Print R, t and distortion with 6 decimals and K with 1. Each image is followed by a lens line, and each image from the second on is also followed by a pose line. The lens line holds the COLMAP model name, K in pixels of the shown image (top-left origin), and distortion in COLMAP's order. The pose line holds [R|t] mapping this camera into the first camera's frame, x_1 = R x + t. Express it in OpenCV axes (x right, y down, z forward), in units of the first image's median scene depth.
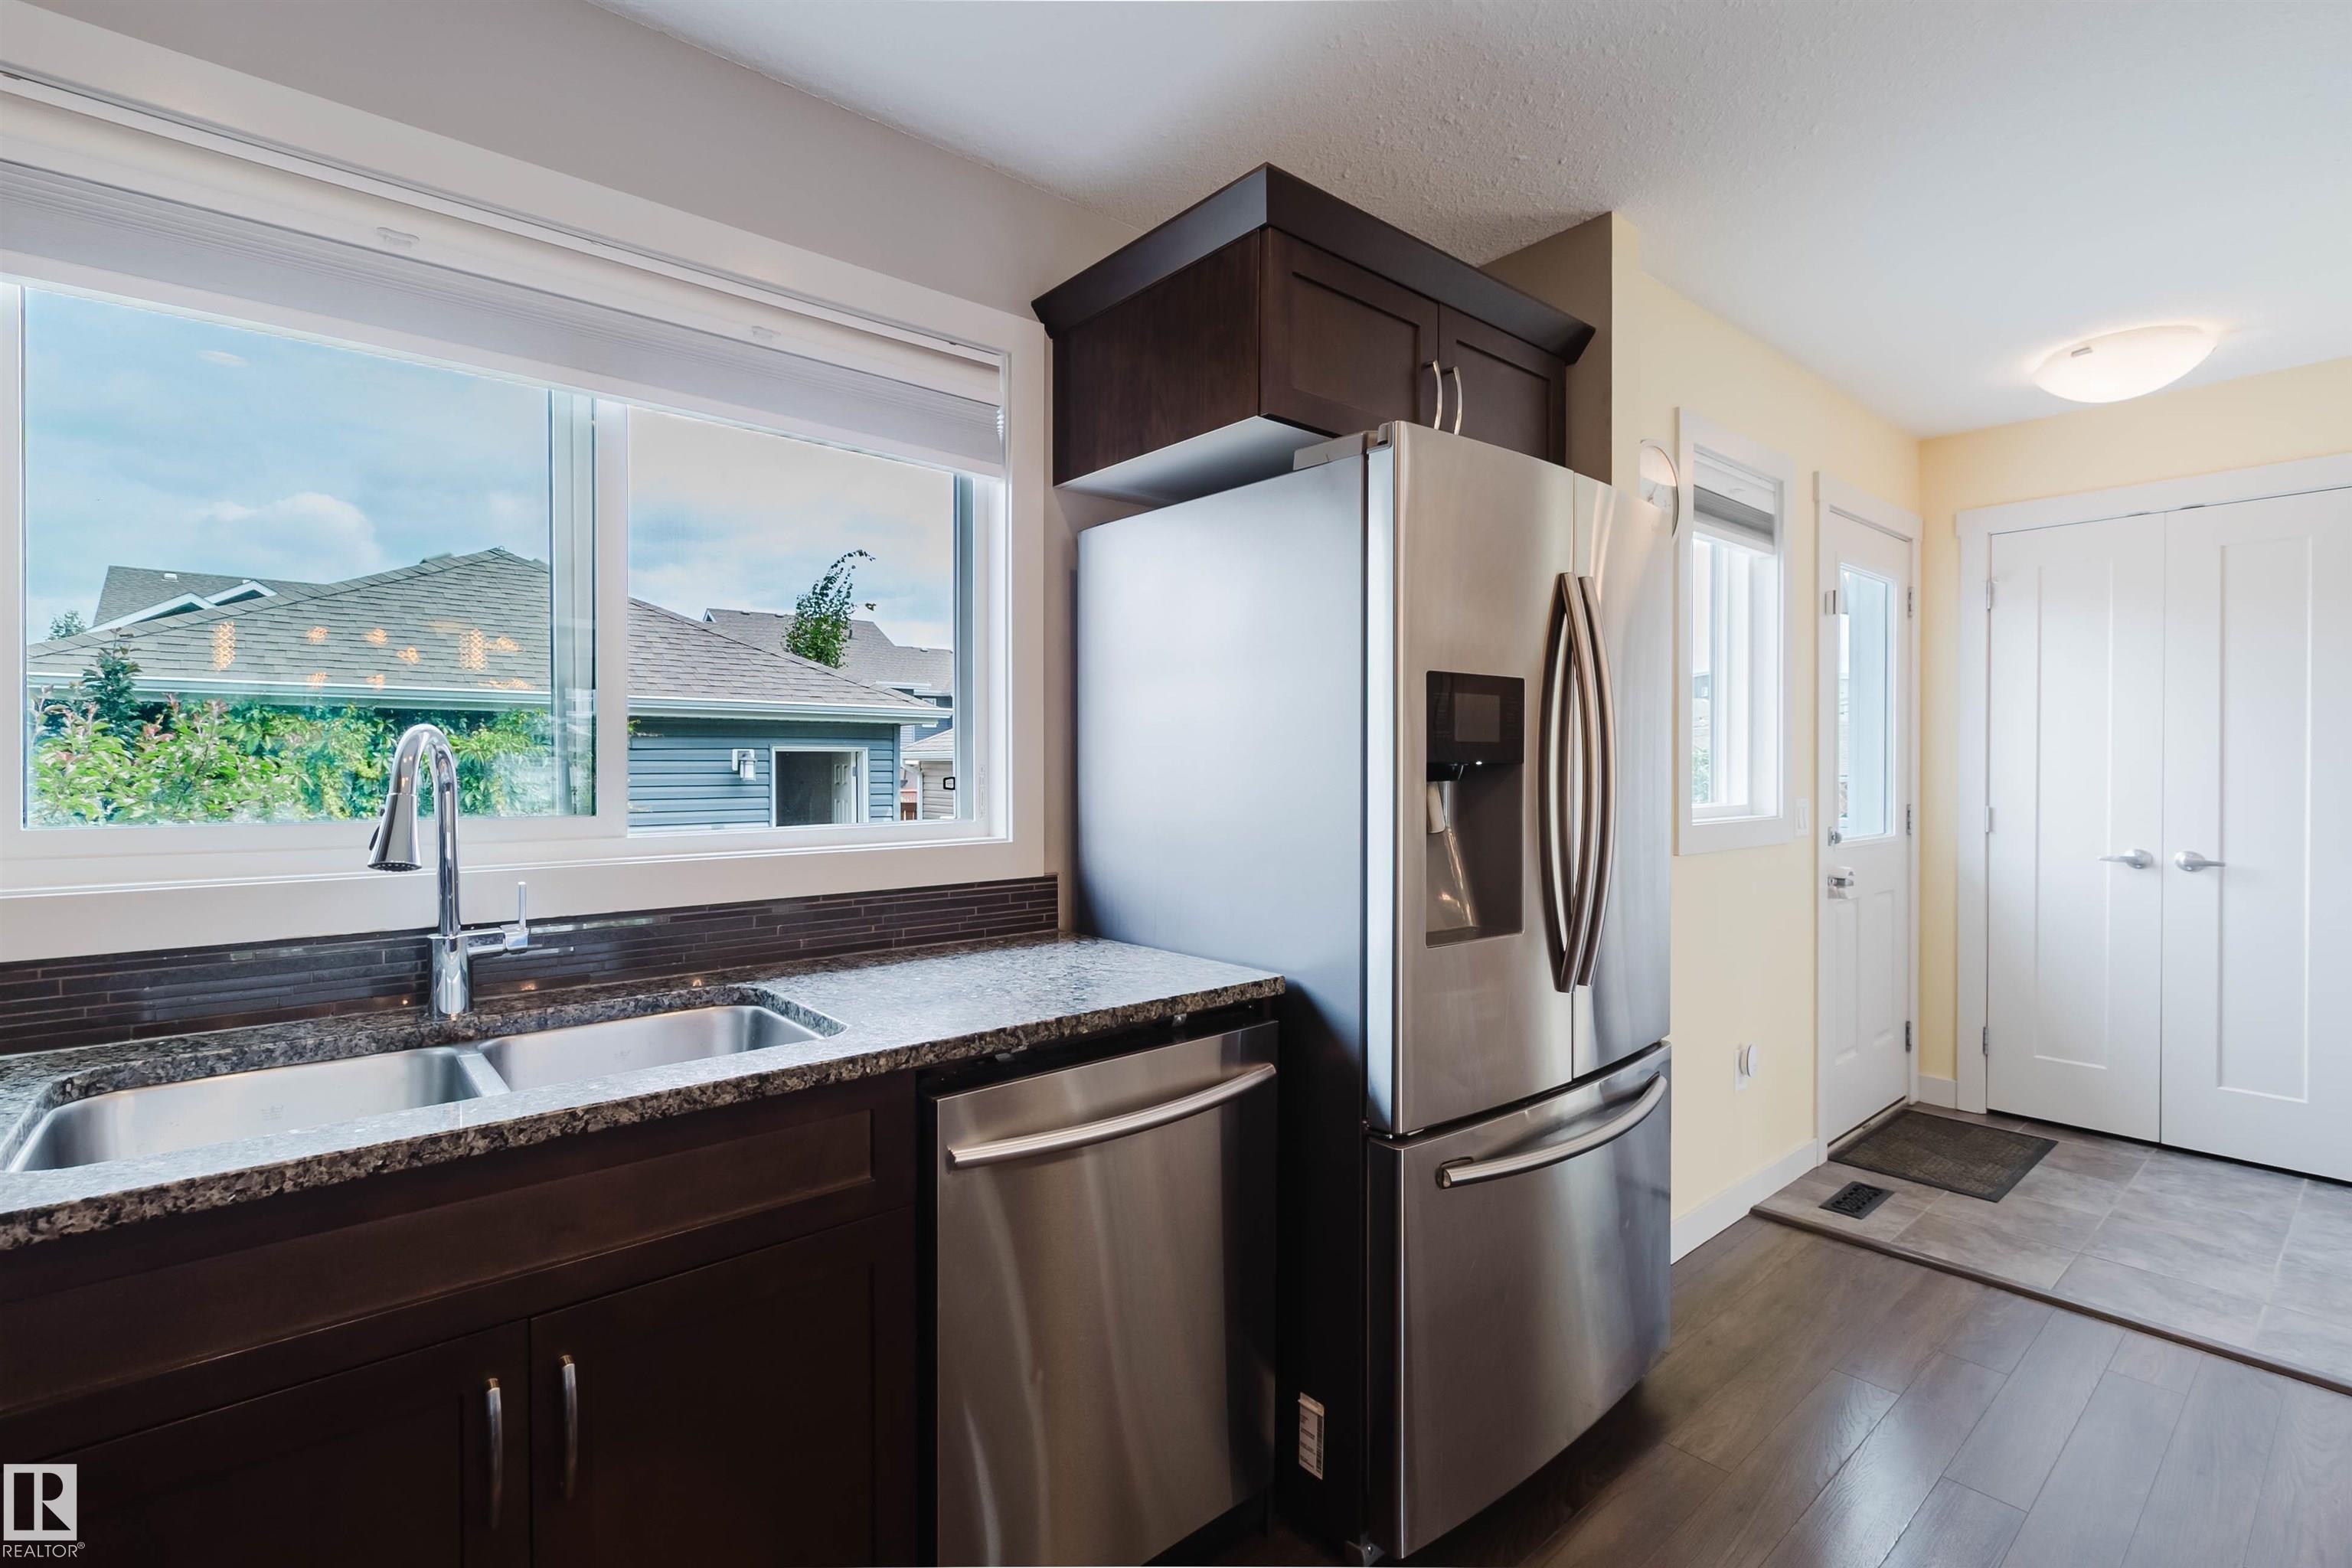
lens RADIAL K [[1067.3, 0, 1168.5], [0, 1067.3, 774.2], [0, 0, 1]] dist [0.004320, -0.000923]
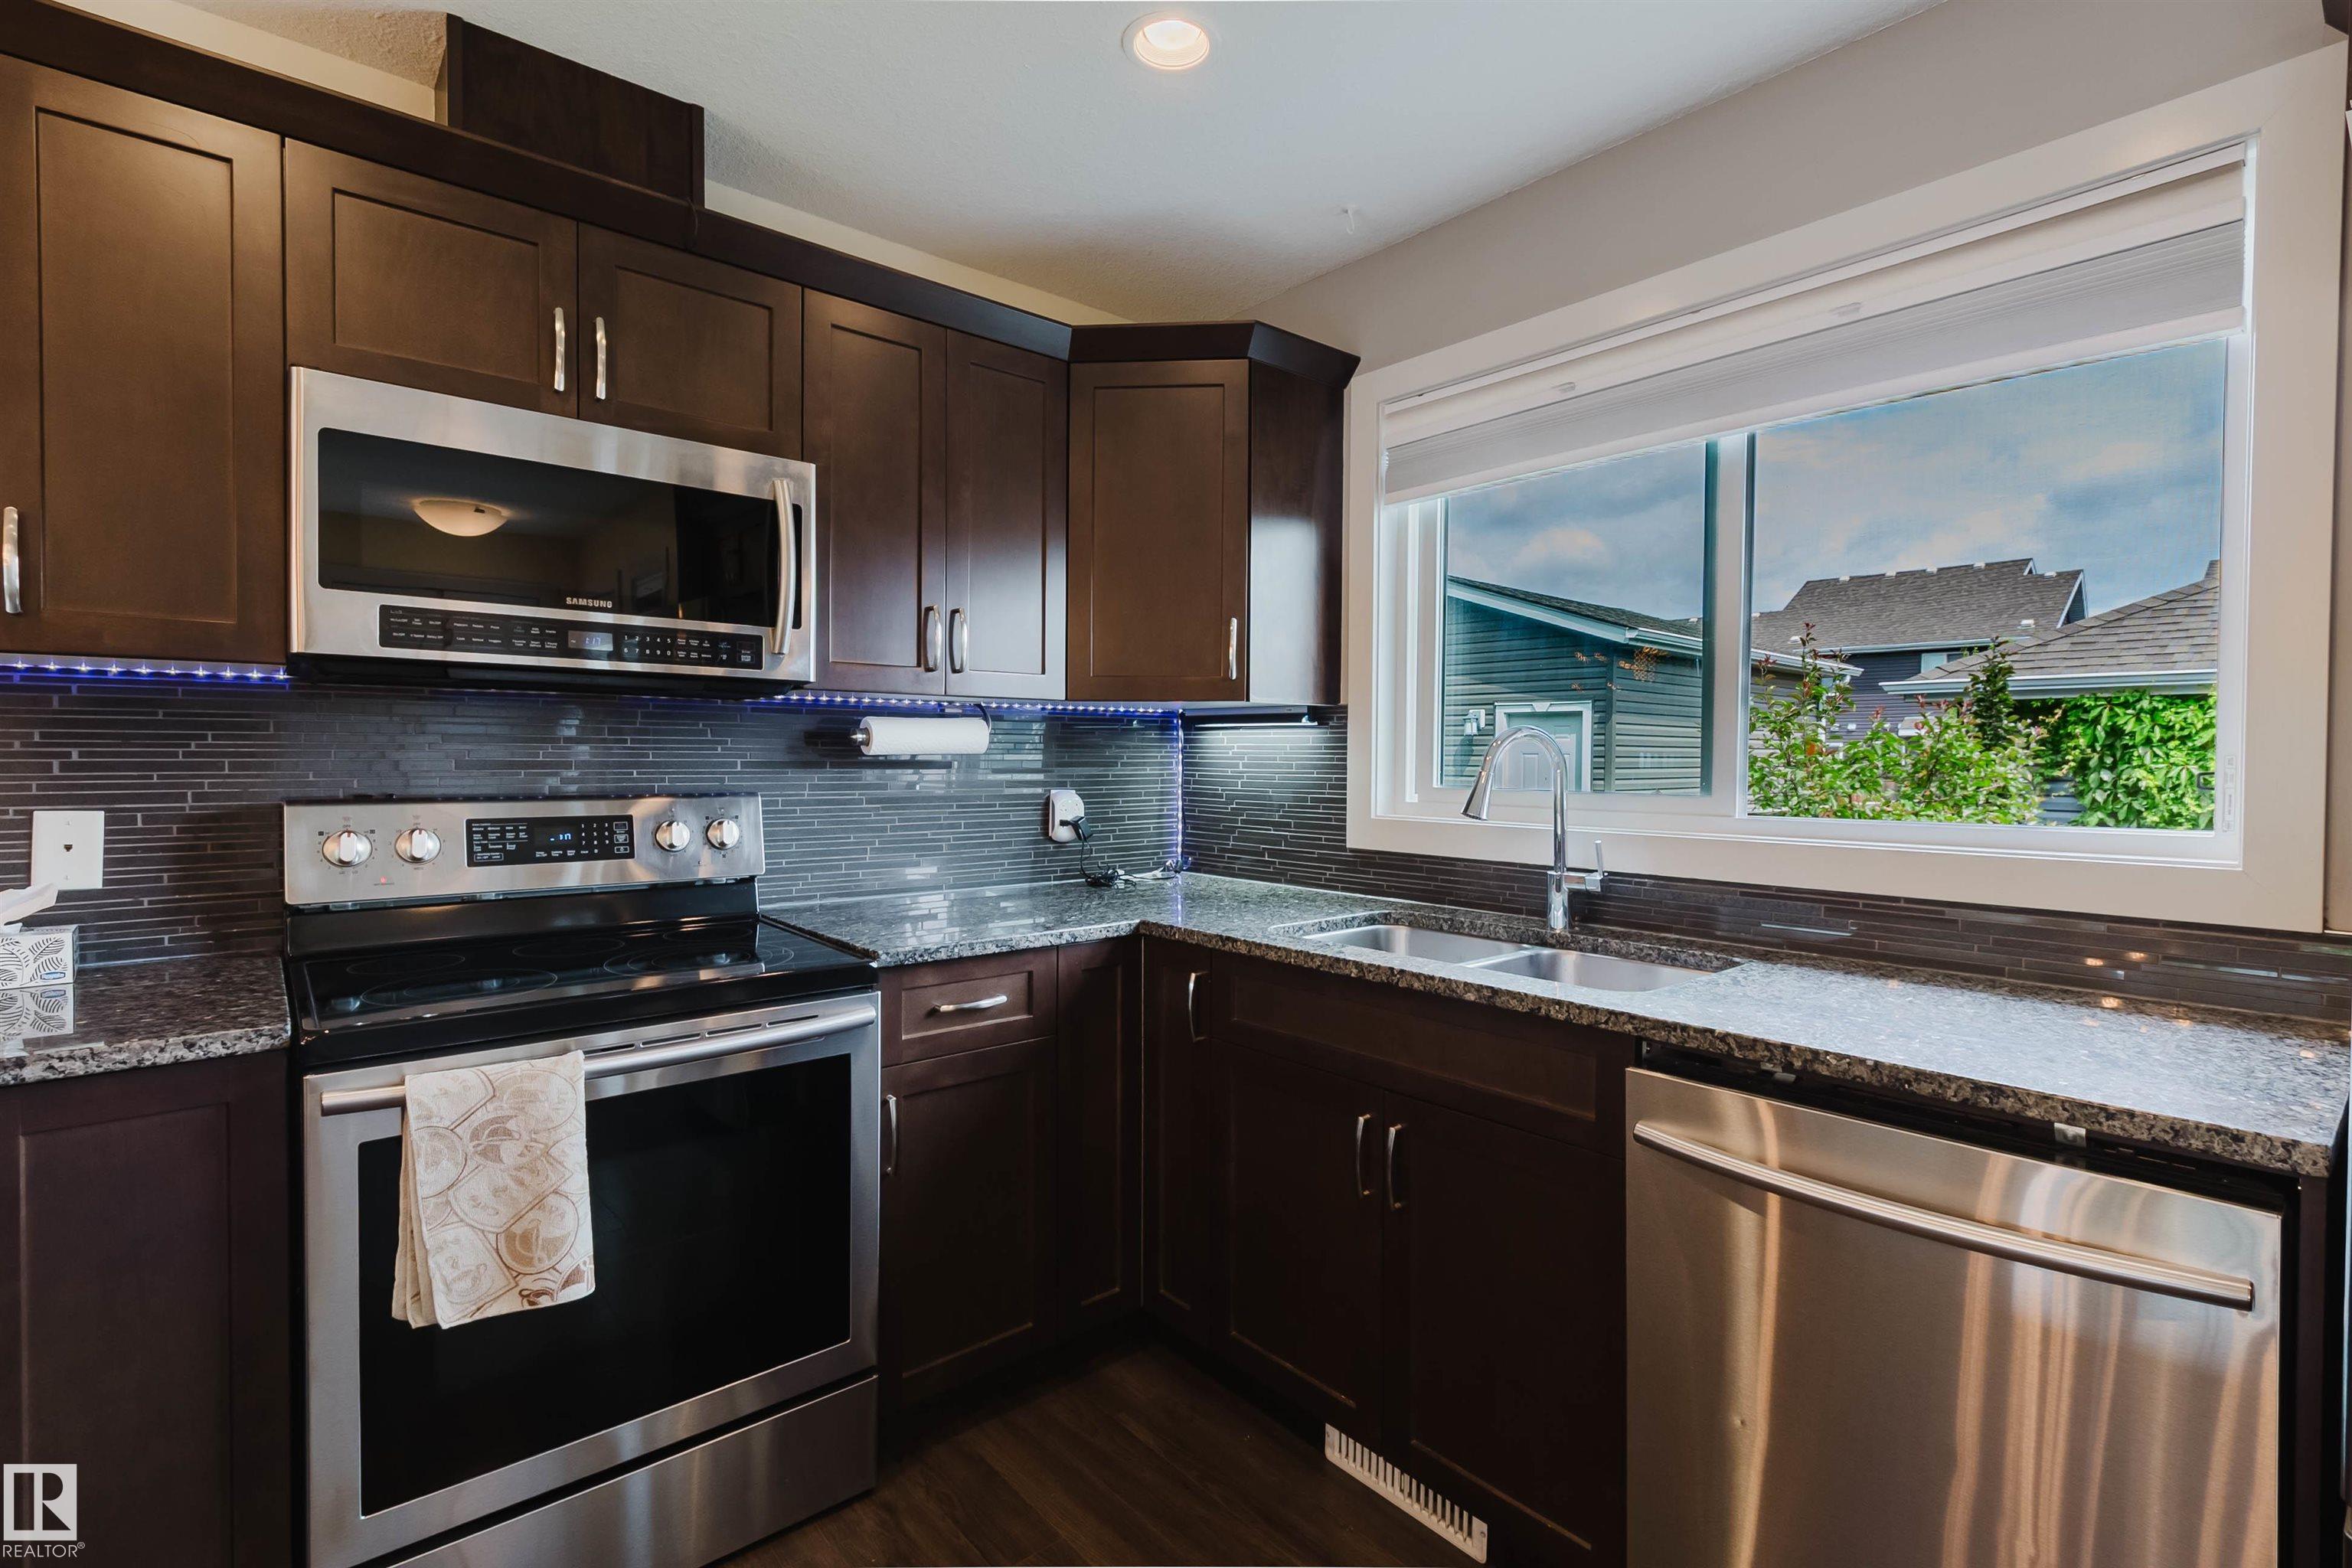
lens RADIAL K [[1067.3, 0, 1173.0], [0, 1067.3, 777.9], [0, 0, 1]] dist [0.004320, -0.000923]
pose [[0.011978, 0.024550, -0.999627, 0.511885], [-0.013228, 0.999615, 0.024391, -0.002715], [0.999841, 0.012931, 0.012298, 0.324451]]
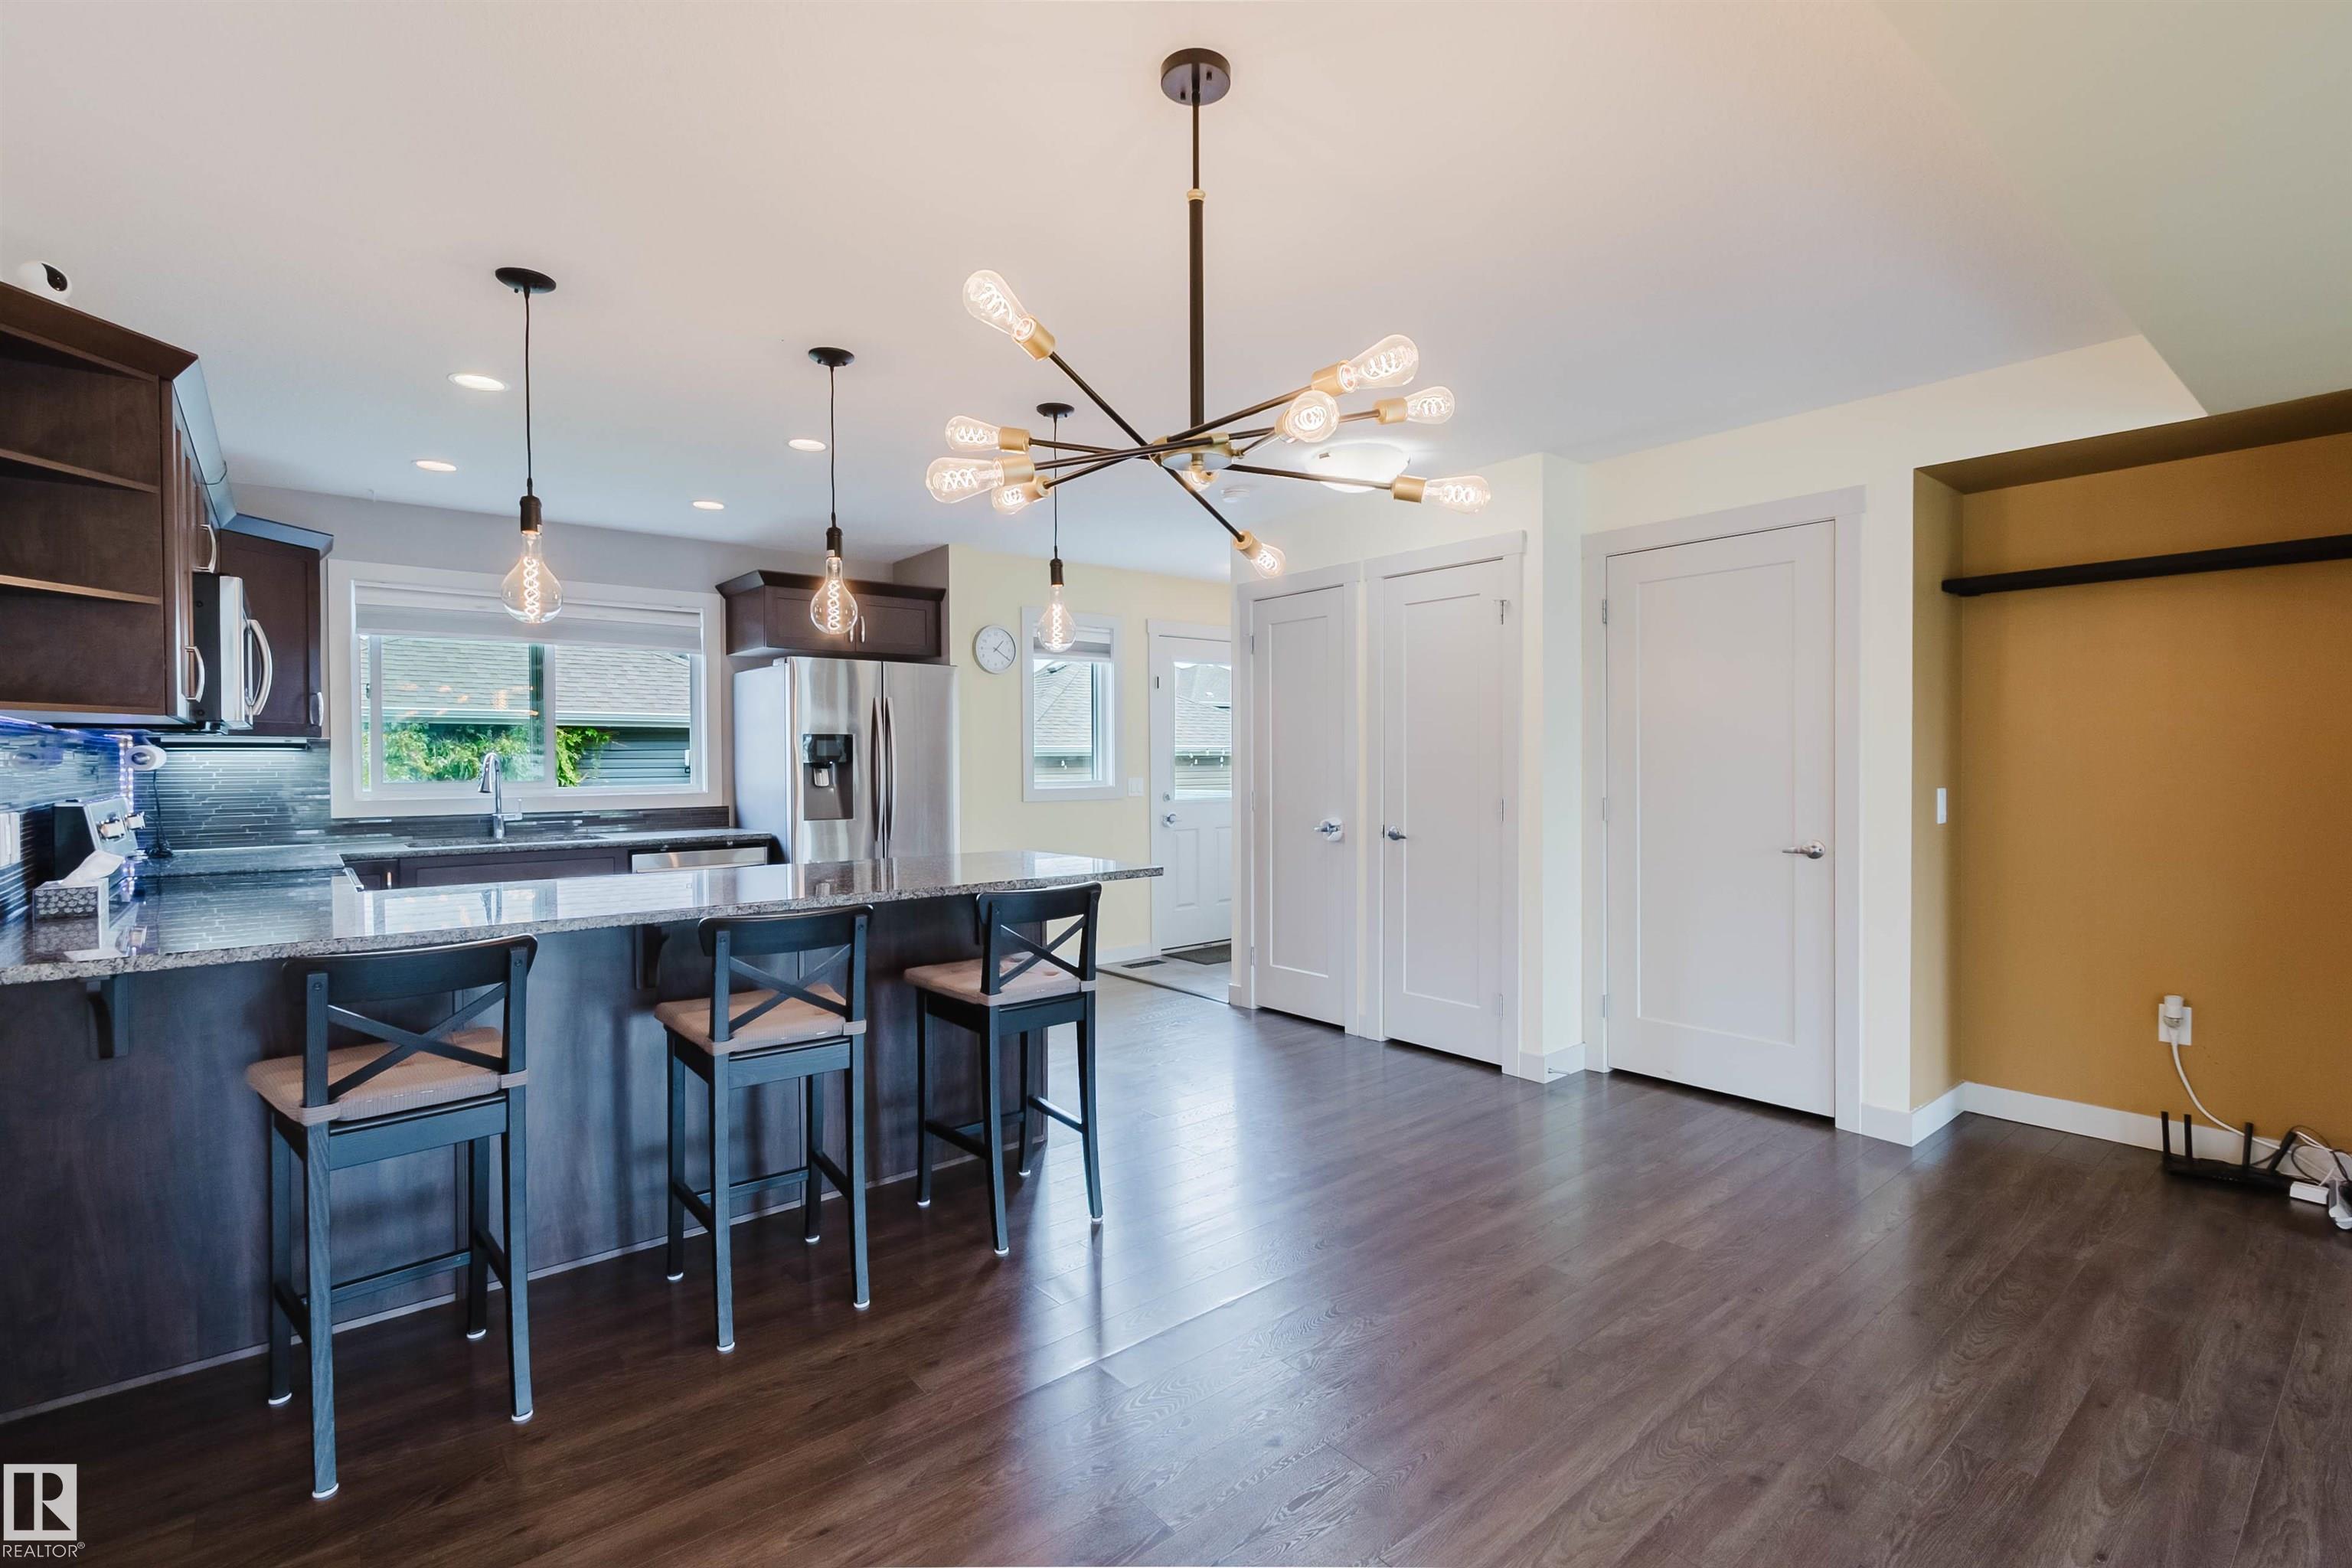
lens RADIAL K [[1067.3, 0, 1158.7], [0, 1067.3, 768.8], [0, 0, 1]] dist [0.004320, -0.000923]
pose [[0.999846, -0.003272, -0.017239, 1.029289], [0.003285, 0.999994, 0.000724, 0.005242], [0.017236, -0.000780, 0.999851, -1.637038]]
